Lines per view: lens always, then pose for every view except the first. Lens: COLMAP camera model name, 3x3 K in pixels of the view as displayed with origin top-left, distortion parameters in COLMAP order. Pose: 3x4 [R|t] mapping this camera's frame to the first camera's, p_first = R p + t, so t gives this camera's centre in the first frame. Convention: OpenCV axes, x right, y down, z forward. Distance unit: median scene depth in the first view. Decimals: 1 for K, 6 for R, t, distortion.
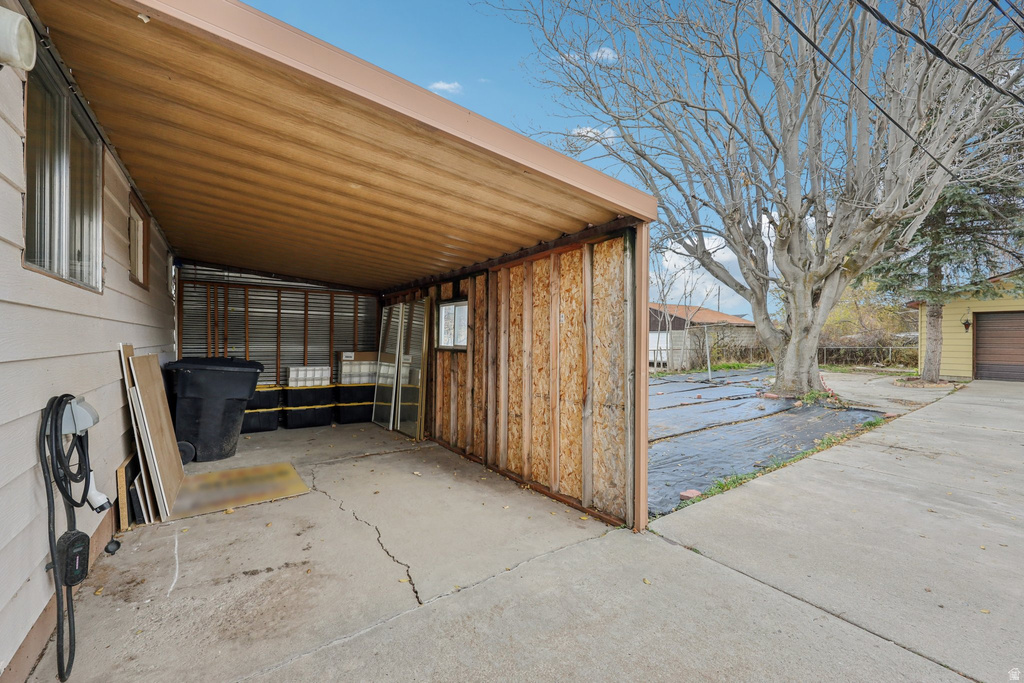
lens RADIAL K [[408.9, 0, 515.9], [0, 408.9, 341.1], [0, 0, 1]] dist [0.001801, 0.000429]
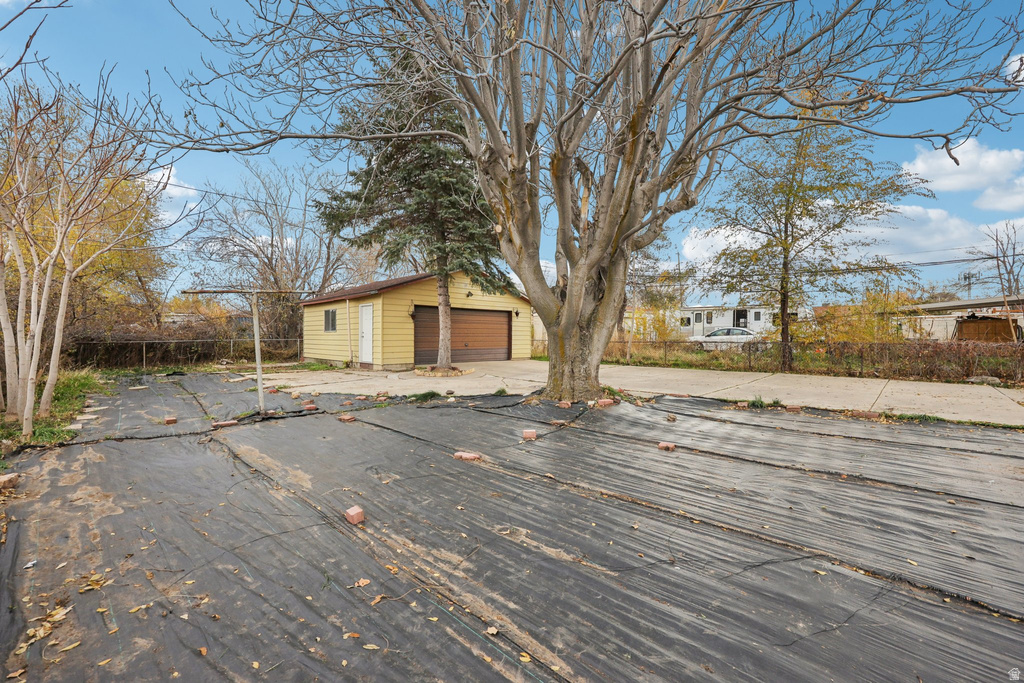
lens RADIAL K [[426.5, 0, 512.4], [0, 426.5, 337.9], [0, 0, 1]] dist [0.002755, 0.000191]
pose [[-0.177665, -0.002752, 0.984087, -0.149573], [0.004605, 0.999983, 0.003628, 0.036062], [-0.984080, 0.005177, -0.177650, 1.988534]]
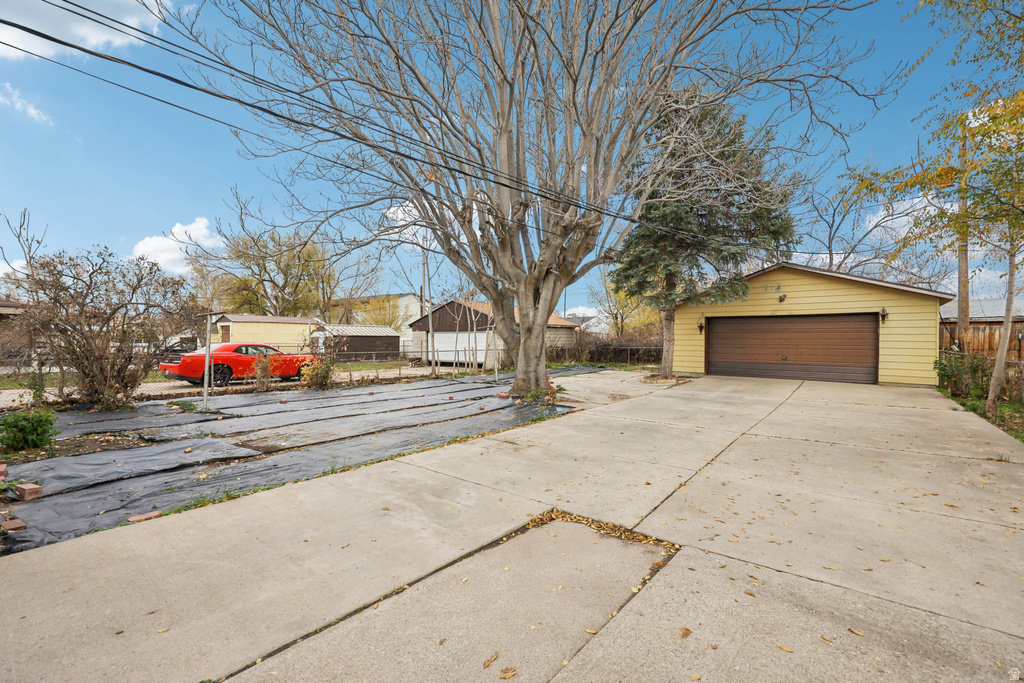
lens RADIAL K [[431.3, 0, 512.0], [0, 431.3, 341.5], [0, 0, 1]] dist [0.013839, 0.000032]
pose [[0.961720, 0.002444, 0.274022, 0.535034], [-0.002214, 0.999997, -0.001149, 0.003222], [-0.274024, 0.000498, 0.961723, -0.052786]]
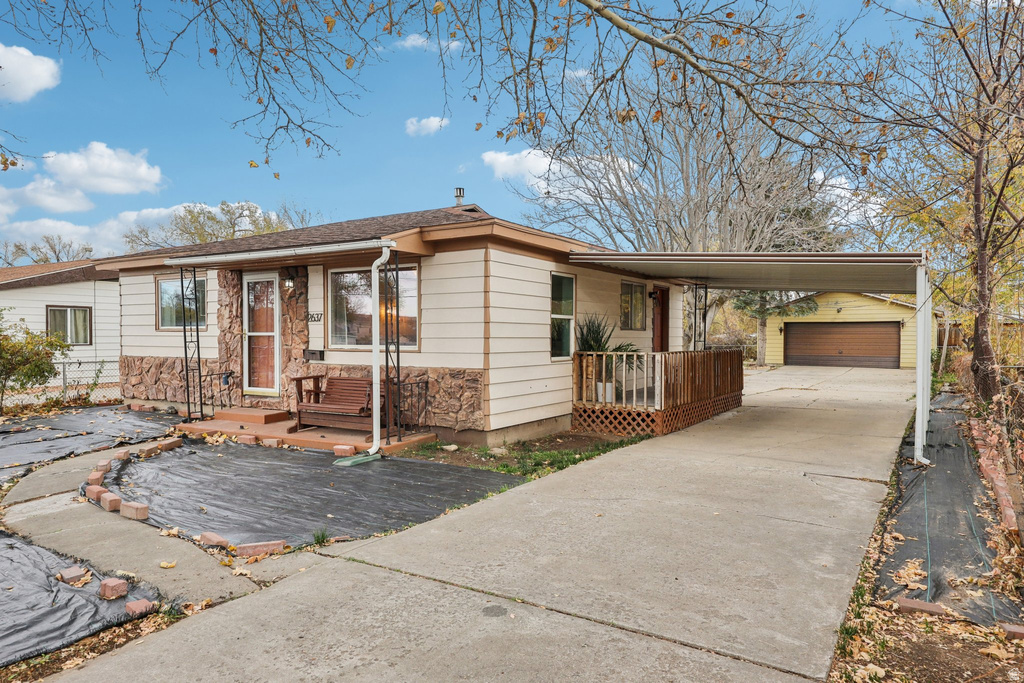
lens RADIAL K [[662.6, 0, 509.0], [0, 662.6, 346.8], [0, 0, 1]] dist [0.055530, 0.000881]
pose [[0.927672, -0.004347, 0.373371, -1.669768], [-0.000577, 0.999914, 0.013074, -0.019586], [-0.373396, -0.012344, 0.927590, -2.013618]]
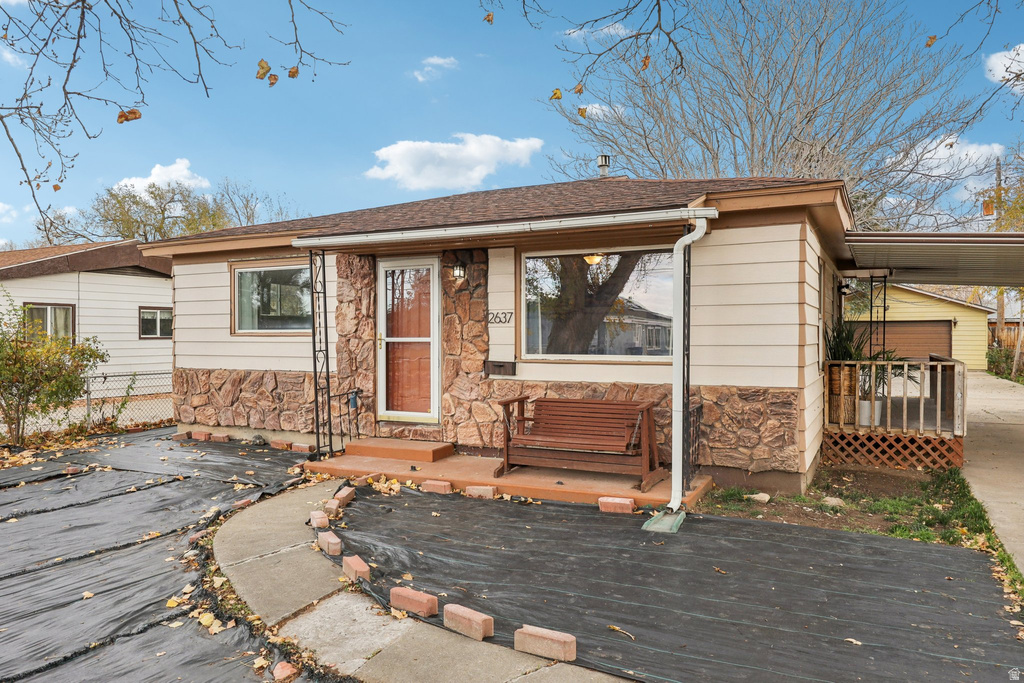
lens RADIAL K [[714.7, 0, 512.0], [0, 714.7, 341.5], [0, 0, 1]] dist [0.002886, 0.001897]
pose [[0.887043, -0.005679, 0.461652, -2.101834], [0.003571, 0.999979, 0.005440, -0.033884], [-0.461673, -0.003177, 0.887045, -1.463393]]
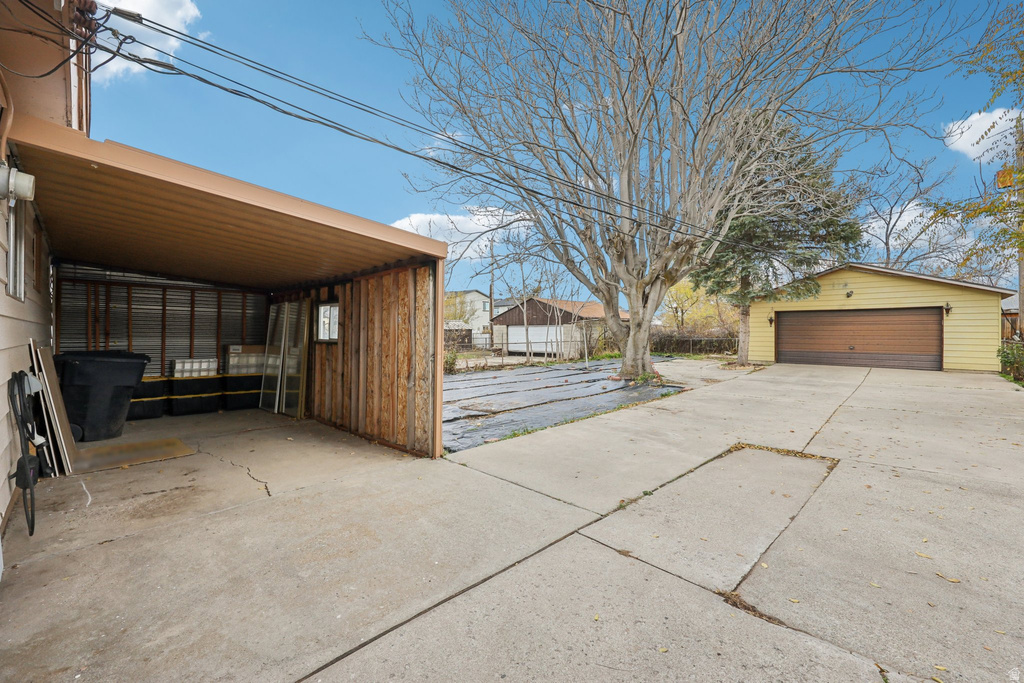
lens RADIAL K [[412.8, 0, 516.9], [0, 412.8, 330.6], [0, 0, 1]] dist [0.001198, 0.000100]
pose [[0.981845, -0.001477, 0.189679, 0.138389], [0.003044, 0.999964, -0.007969, -0.002083], [-0.189660, 0.008402, 0.981814, -0.266927]]
